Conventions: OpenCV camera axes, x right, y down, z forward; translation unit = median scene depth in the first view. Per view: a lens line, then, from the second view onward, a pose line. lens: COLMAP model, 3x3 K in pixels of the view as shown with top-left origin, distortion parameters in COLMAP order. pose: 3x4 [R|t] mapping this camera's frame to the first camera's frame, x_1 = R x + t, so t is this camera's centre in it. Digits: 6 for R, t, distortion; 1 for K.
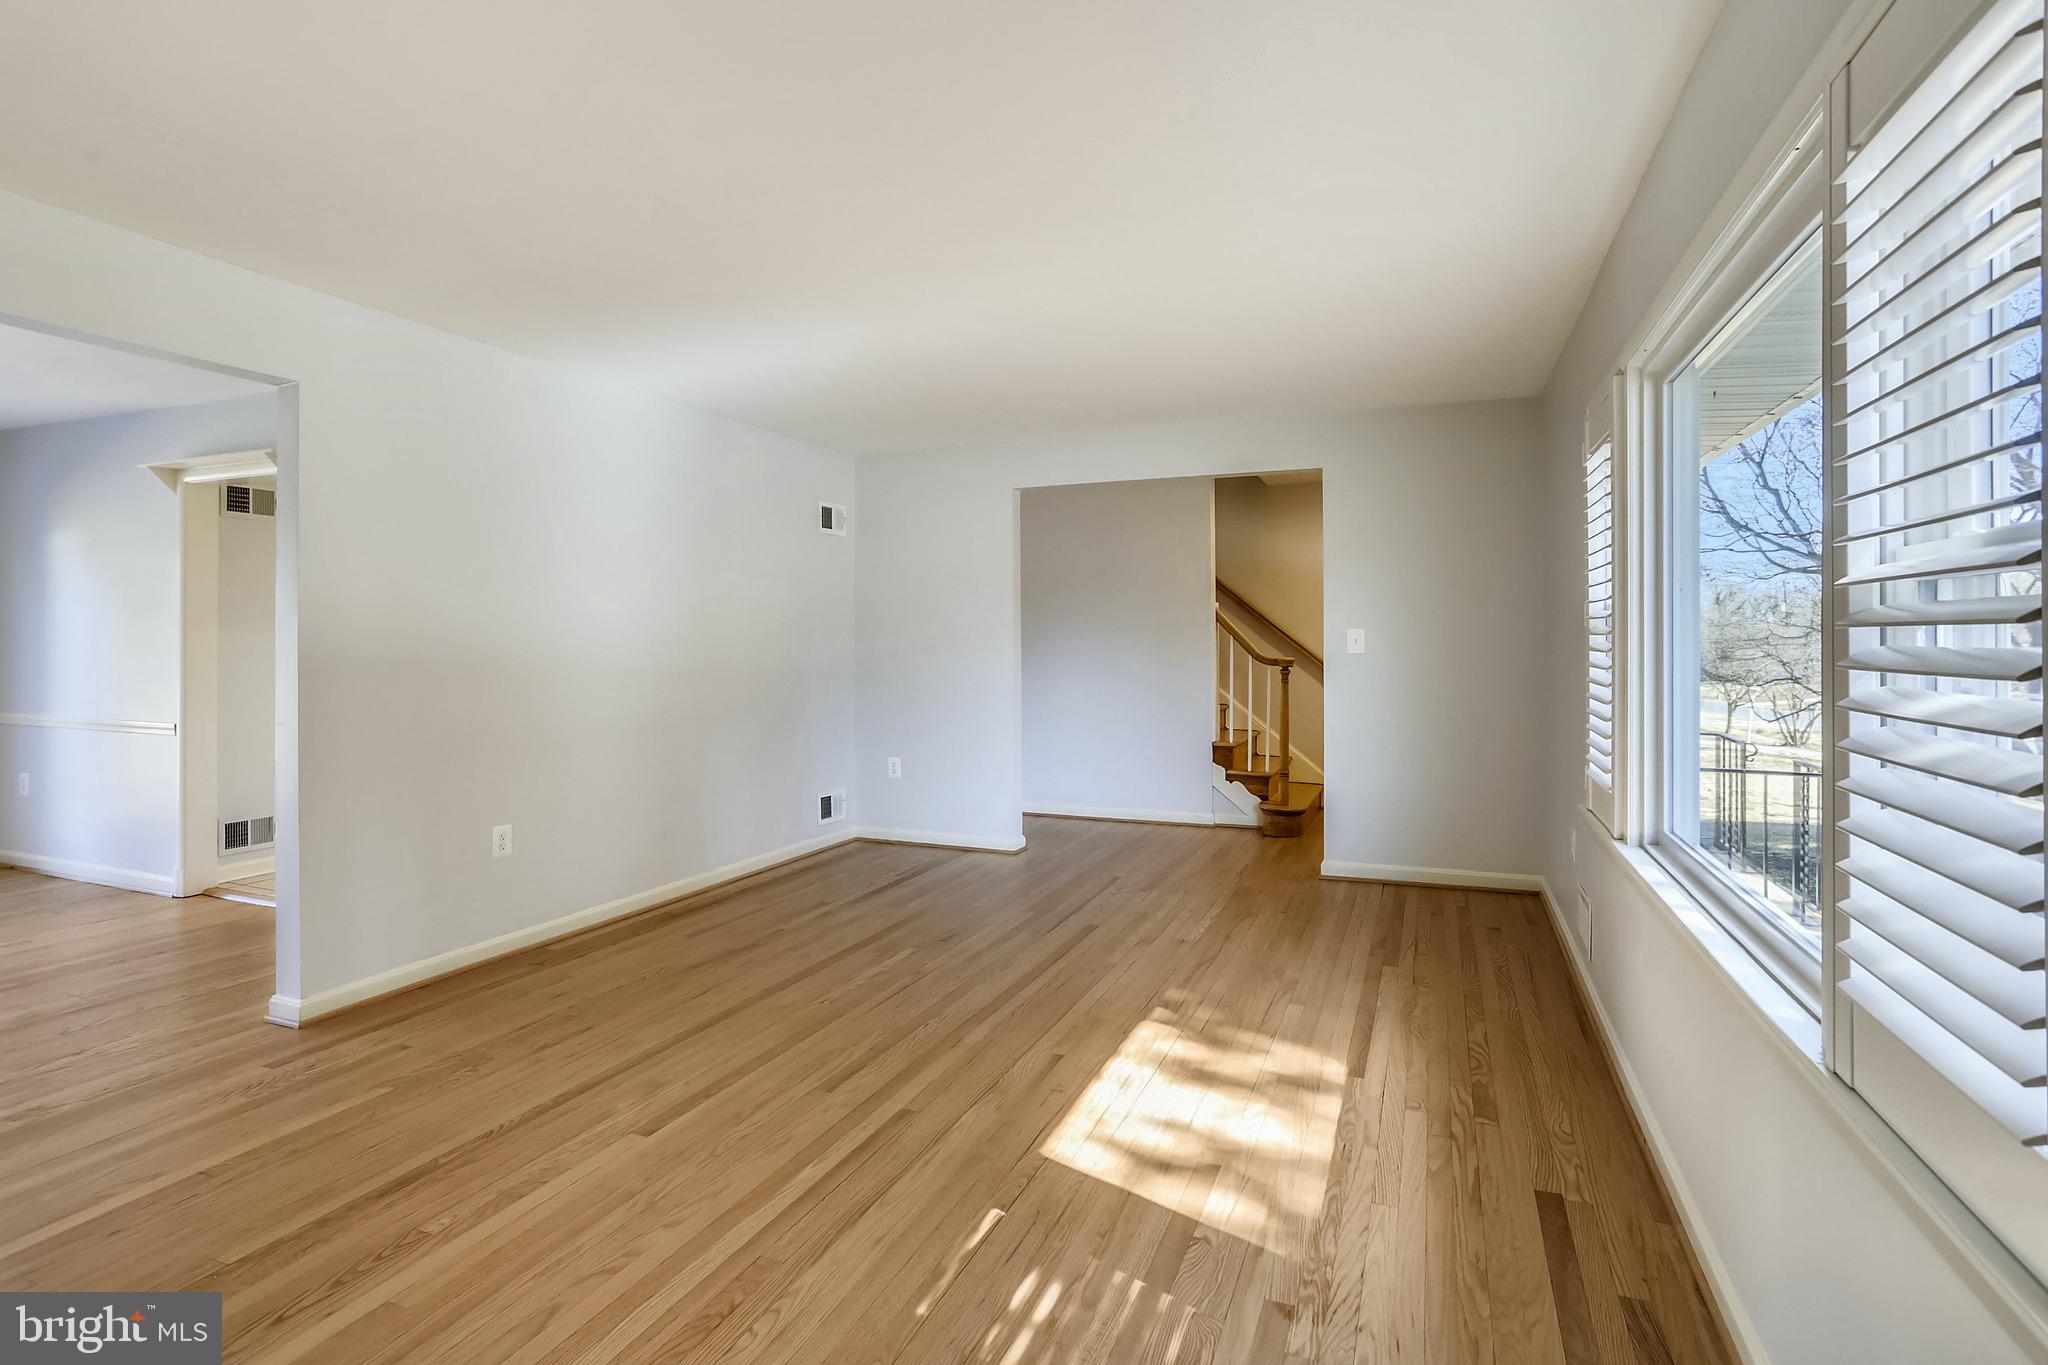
lens RADIAL K [[1010.6, 0, 1013.9], [0, 1010.6, 656.4], [0, 0, 1]] dist [-0.068326, 0.041224]
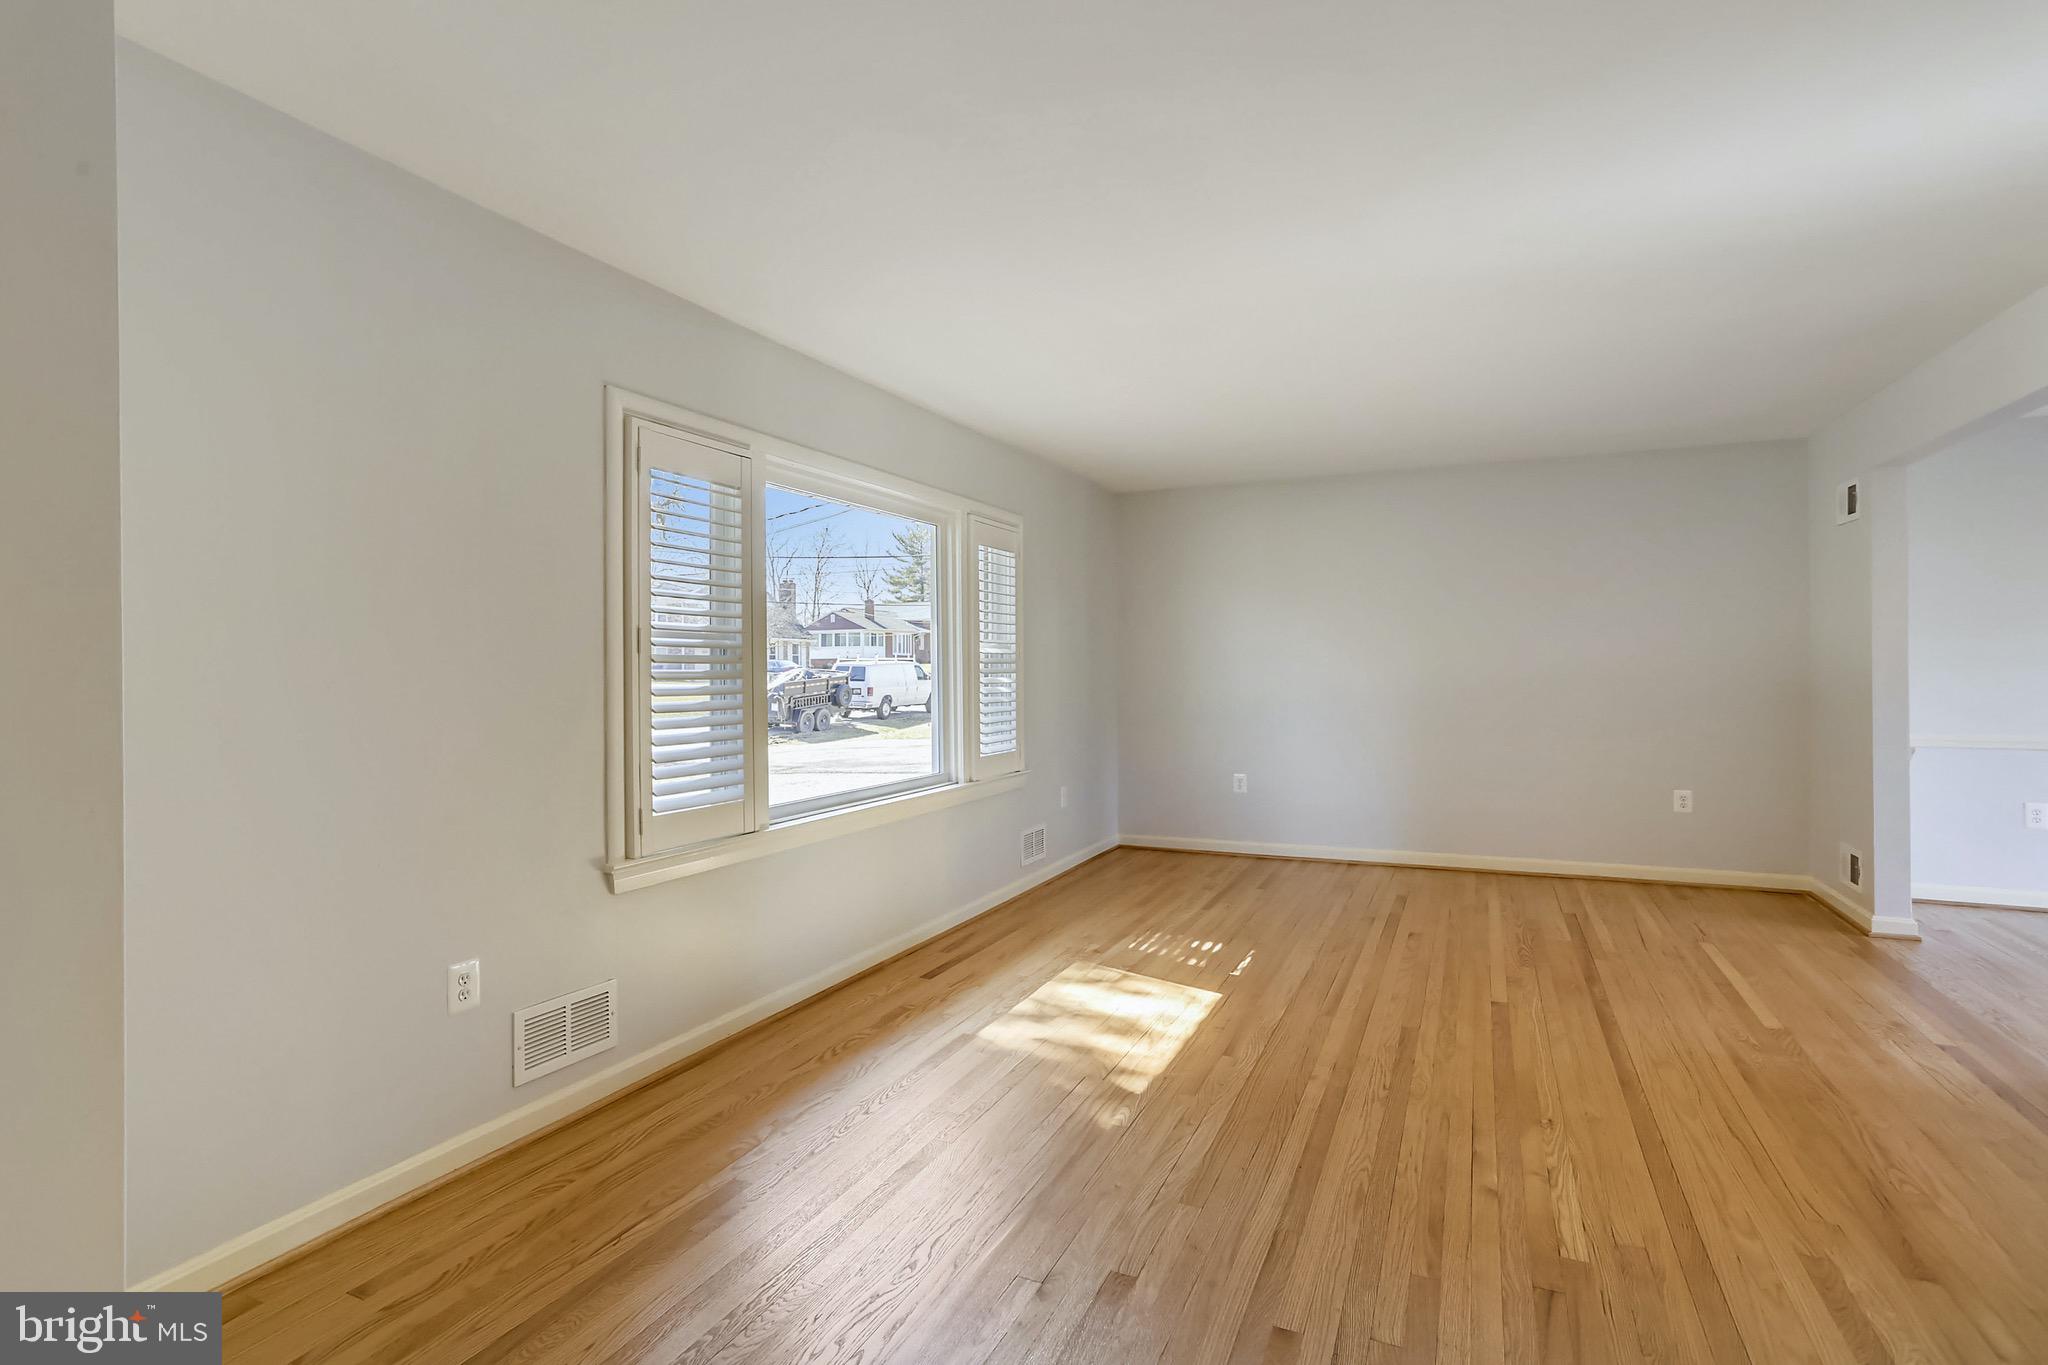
lens RADIAL K [[1010.6, 0, 1013.9], [0, 1010.6, 656.4], [0, 0, 1]] dist [-0.068326, 0.041224]
pose [[-0.999144, 0.010118, 0.040119, 0.238592], [0.010240, 0.999944, 0.002834, -0.030946], [-0.040088, 0.003242, -0.999191, 2.196017]]
